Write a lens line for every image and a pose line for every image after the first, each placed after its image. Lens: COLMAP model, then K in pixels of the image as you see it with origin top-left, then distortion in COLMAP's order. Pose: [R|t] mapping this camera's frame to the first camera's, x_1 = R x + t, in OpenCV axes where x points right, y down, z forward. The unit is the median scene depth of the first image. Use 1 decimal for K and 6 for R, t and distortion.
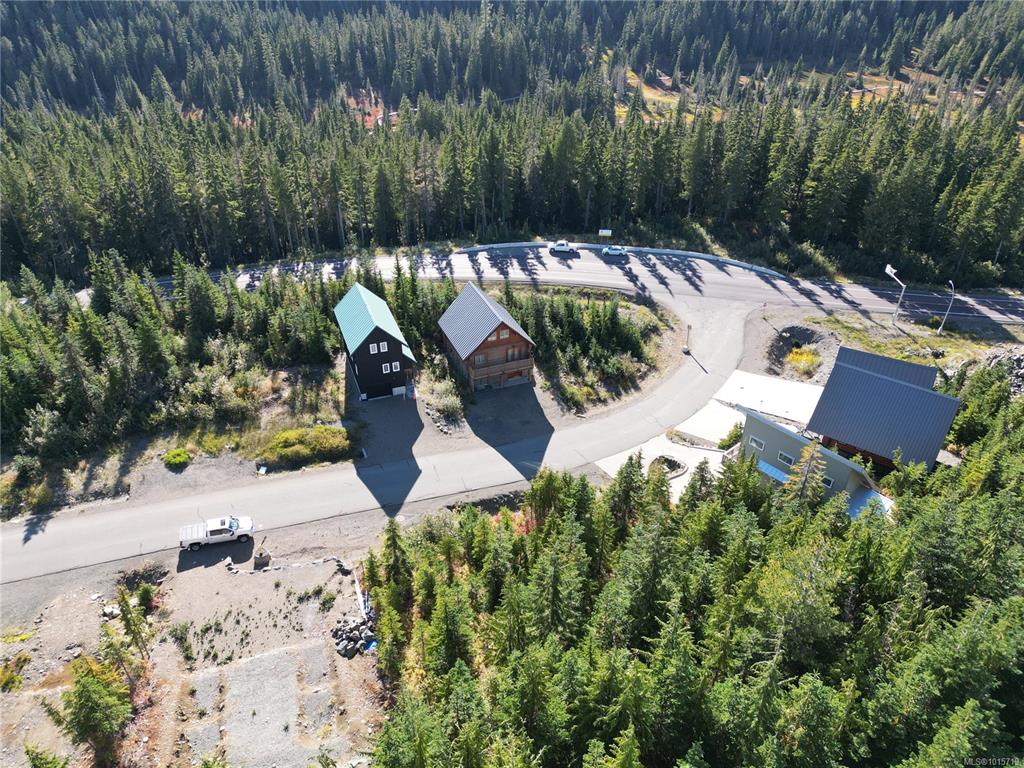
lens RADIAL K [[708.7, 0, 514.9], [0, 708.7, 384.6], [0, 0, 1]] dist [0.088724, -0.088193]
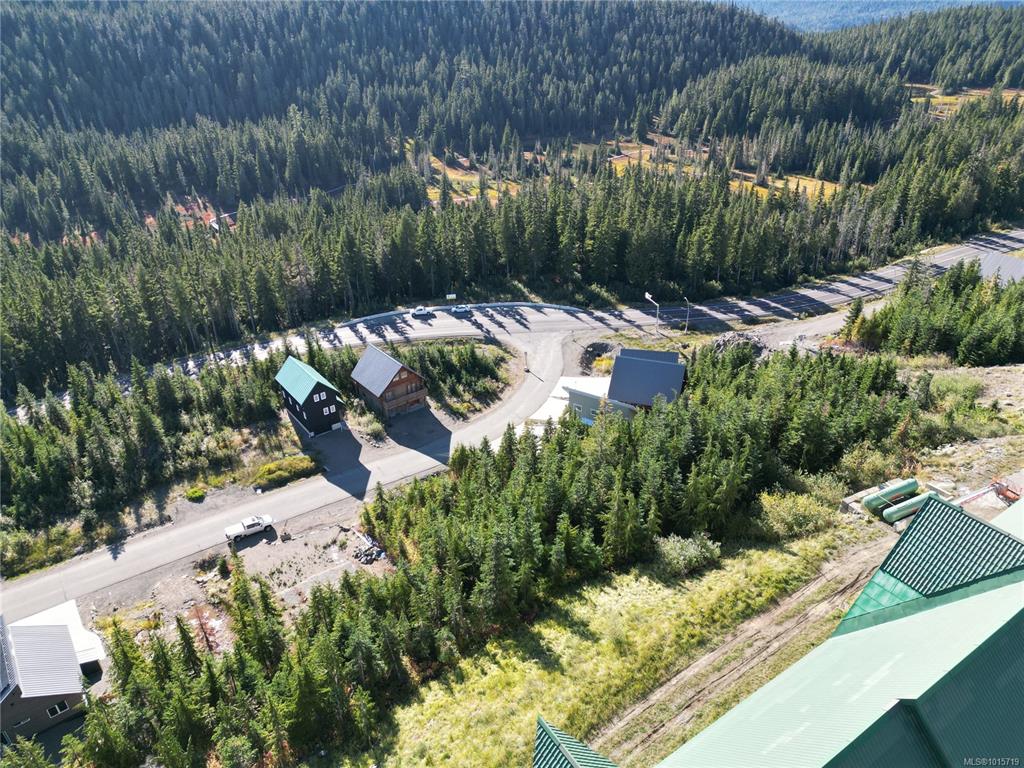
lens RADIAL K [[708.7, 0, 514.9], [0, 708.7, 384.6], [0, 0, 1]] dist [0.088724, -0.088193]
pose [[0.960518, -0.164723, 0.224215, -0.083710], [0.183170, 0.980997, -0.063977, 0.054404], [-0.209415, 0.102520, 0.972438, -0.294612]]
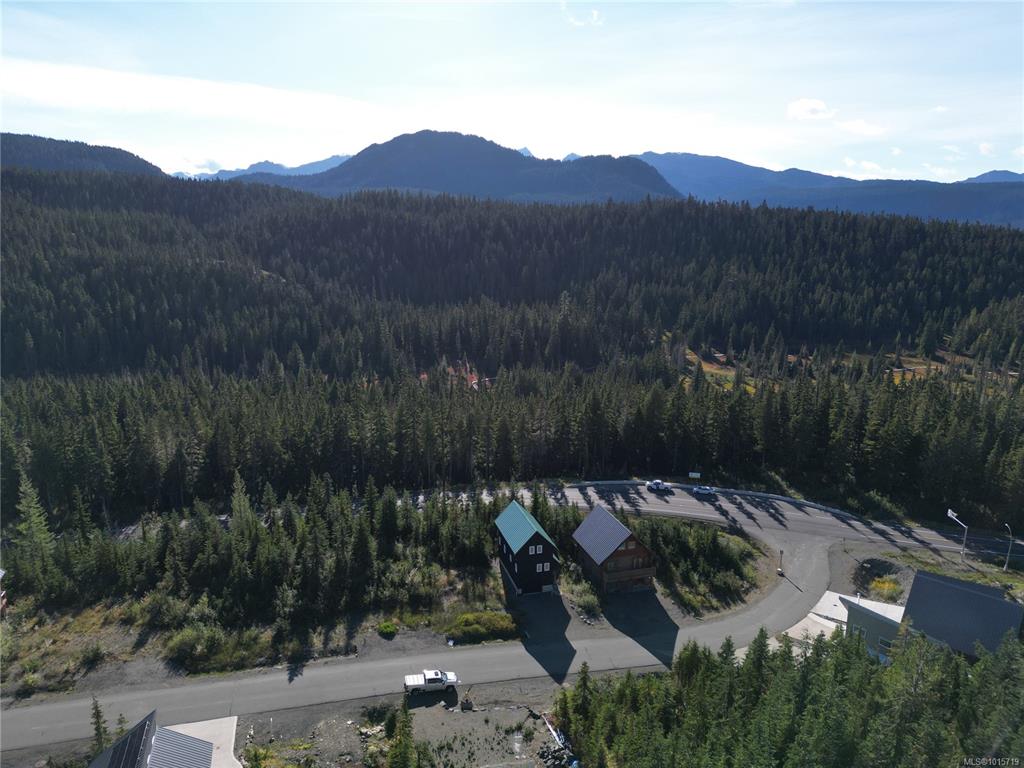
lens RADIAL K [[708.7, 0, 514.9], [0, 708.7, 384.6], [0, 0, 1]] dist [0.088724, -0.088193]
pose [[0.997115, 0.018200, -0.073697, -0.088539], [-0.042743, 0.936915, -0.346934, 0.071803], [0.062733, 0.349083, 0.934989, -0.184052]]
